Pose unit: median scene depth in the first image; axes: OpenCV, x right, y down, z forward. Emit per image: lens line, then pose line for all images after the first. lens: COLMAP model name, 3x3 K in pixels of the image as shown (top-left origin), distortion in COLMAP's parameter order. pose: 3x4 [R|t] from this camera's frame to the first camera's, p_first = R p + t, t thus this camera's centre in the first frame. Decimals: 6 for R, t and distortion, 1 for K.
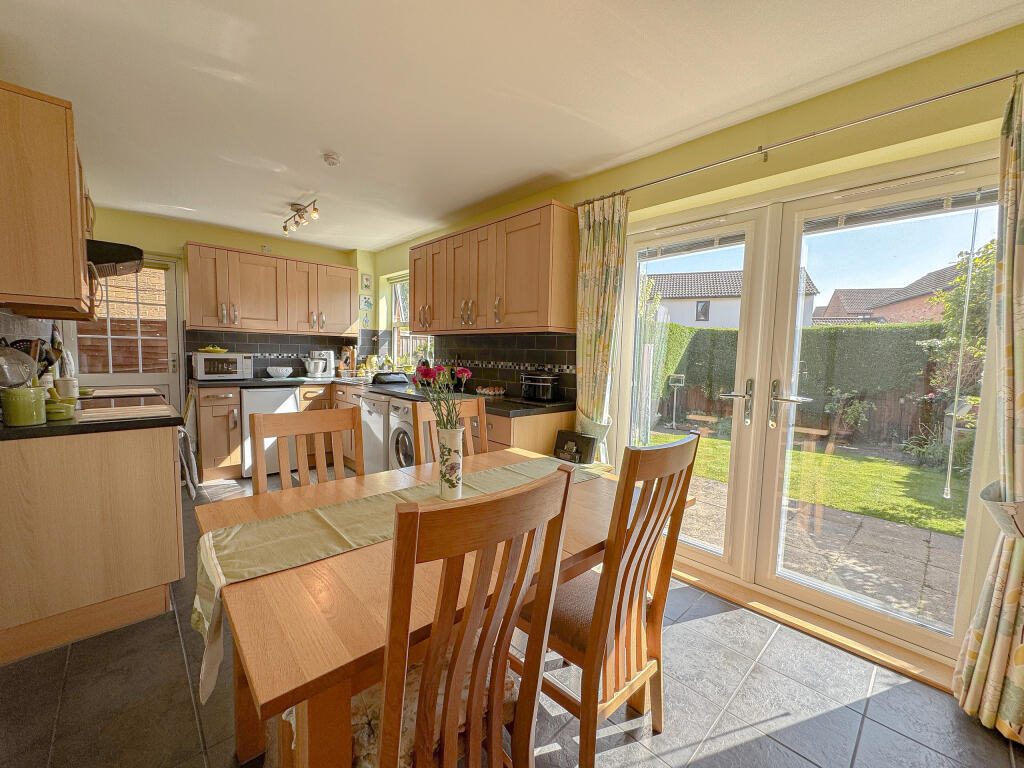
lens RADIAL K [[411.1, 0, 510.0], [0, 411.1, 384.9], [0, 0, 1]] dist [0.000625, -0.000031]
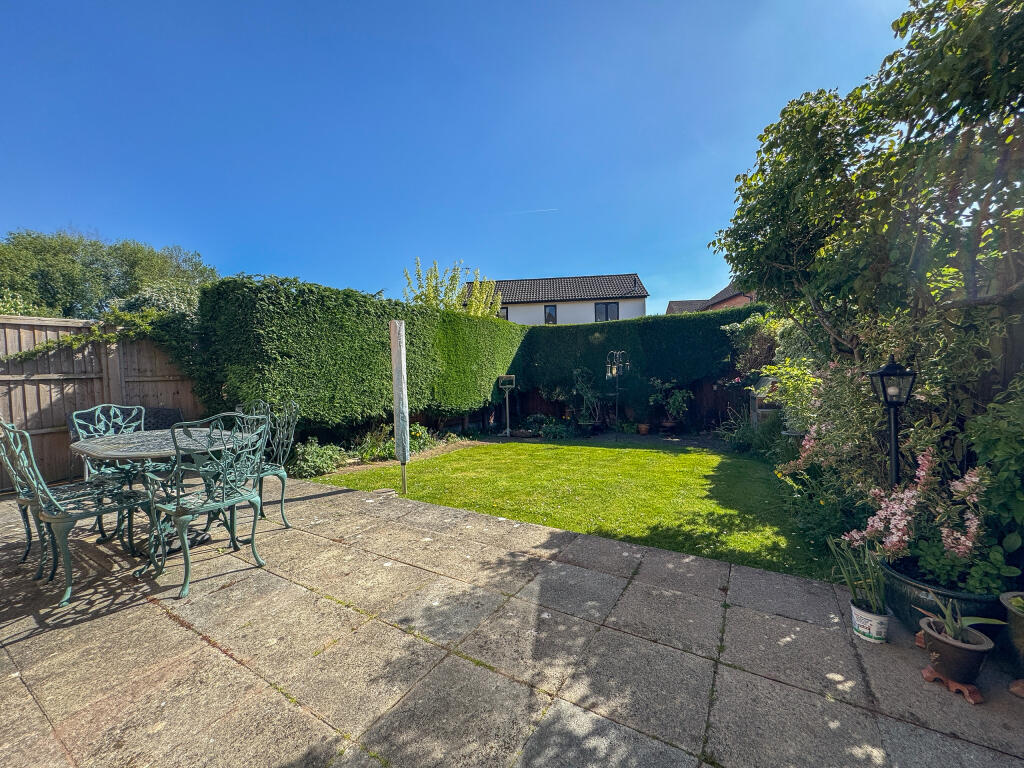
lens RADIAL K [[411.1, 0, 510.0], [0, 411.1, 384.9], [0, 0, 1]] dist [0.000625, -0.000031]
pose [[0.959990, -0.057102, 0.274149, 0.082986], [0.068832, 0.997071, -0.033352, 0.012828], [-0.271442, 0.050888, 0.961109, 0.072424]]
